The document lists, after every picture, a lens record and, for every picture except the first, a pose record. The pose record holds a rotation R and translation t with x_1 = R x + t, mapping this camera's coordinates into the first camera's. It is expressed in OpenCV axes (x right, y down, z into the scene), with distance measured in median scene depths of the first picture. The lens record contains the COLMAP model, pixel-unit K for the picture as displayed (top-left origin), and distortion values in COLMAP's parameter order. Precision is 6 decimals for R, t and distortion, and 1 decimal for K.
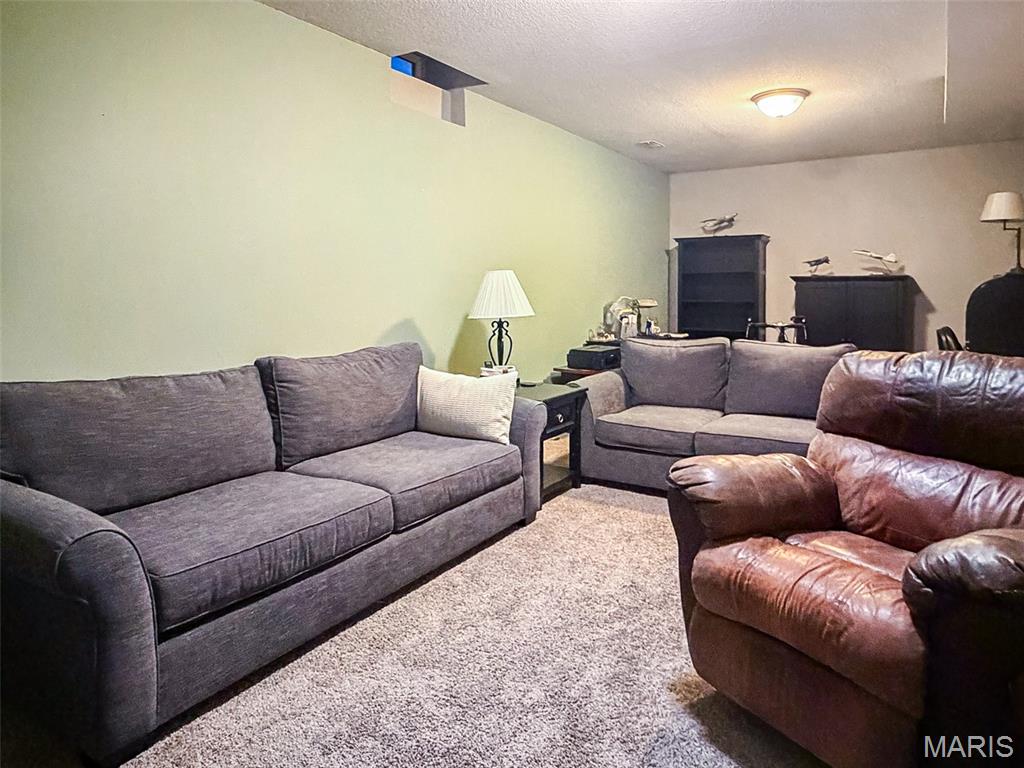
lens RADIAL K [[646.6, 0, 512.0], [0, 646.6, 384.0], [0, 0, 1]] dist [-0.017345, -0.000236]
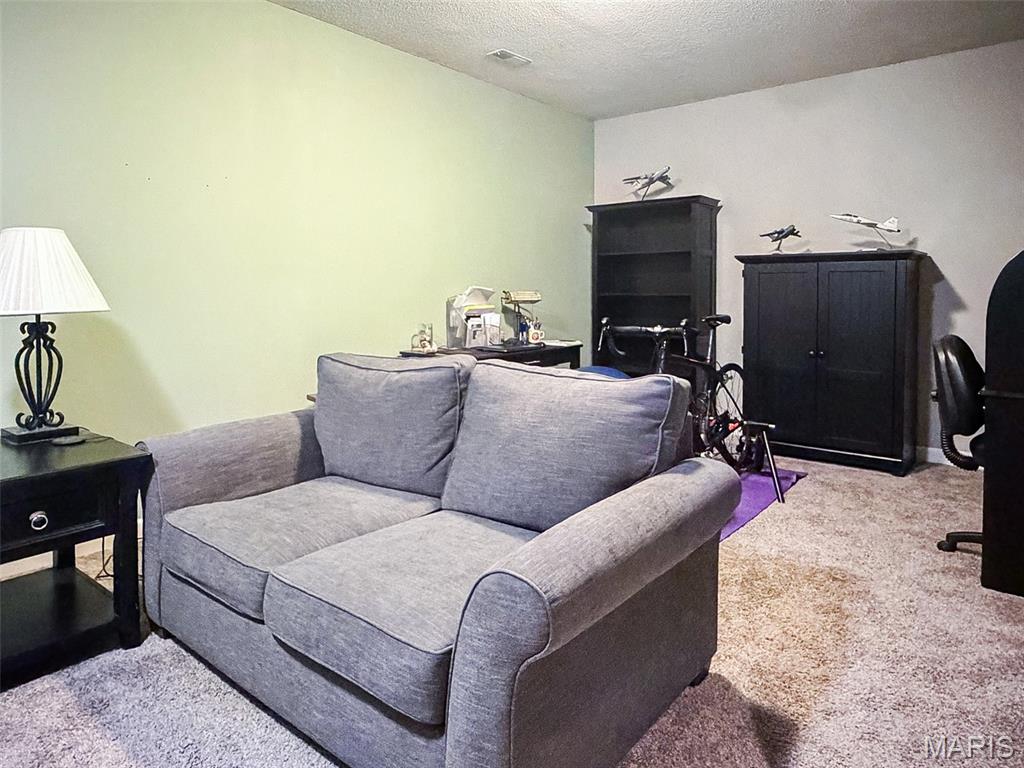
lens RADIAL K [[640.6, 0, 512.0], [0, 640.6, 384.0], [0, 0, 1]] dist [-0.001328, -0.000175]
pose [[0.993766, 0.015696, -0.110377, 0.288680], [-0.015345, 0.999874, 0.004025, -0.034951], [0.110426, -0.002306, 0.993882, 0.327303]]
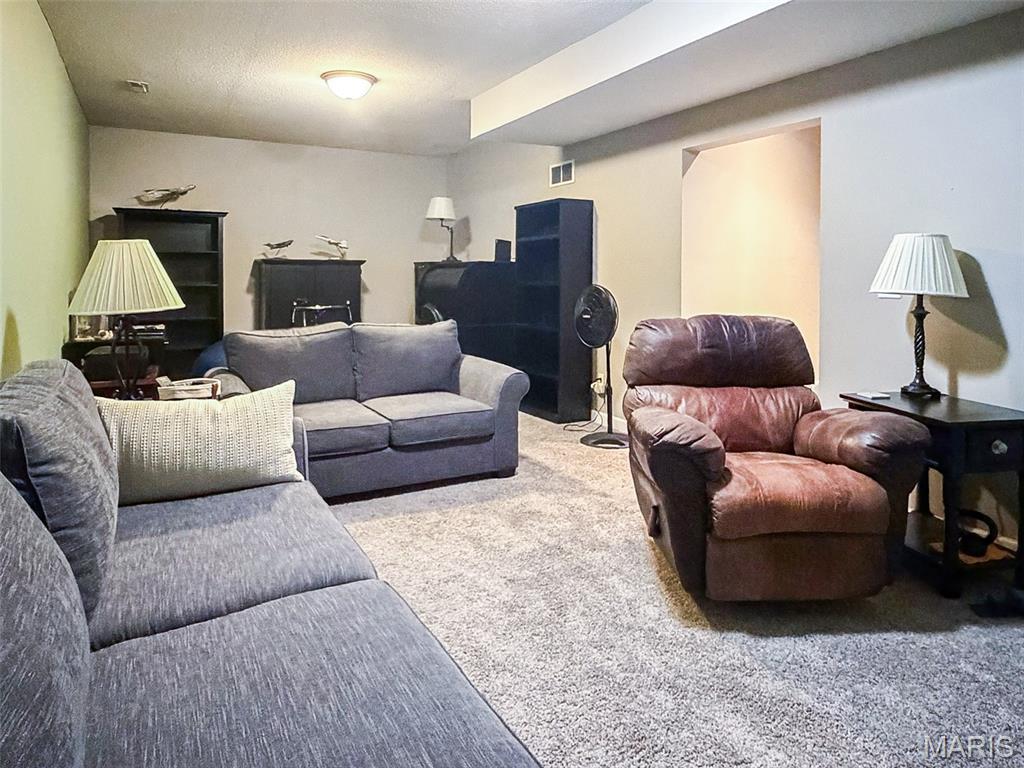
lens RADIAL K [[640.6, 0, 512.0], [0, 640.6, 384.0], [0, 0, 1]] dist [-0.001328, -0.000175]
pose [[0.481252, -0.141118, 0.865149, -0.257863], [0.120482, 0.988238, 0.094176, -0.027527], [-0.868263, 0.058913, 0.492594, 0.218330]]
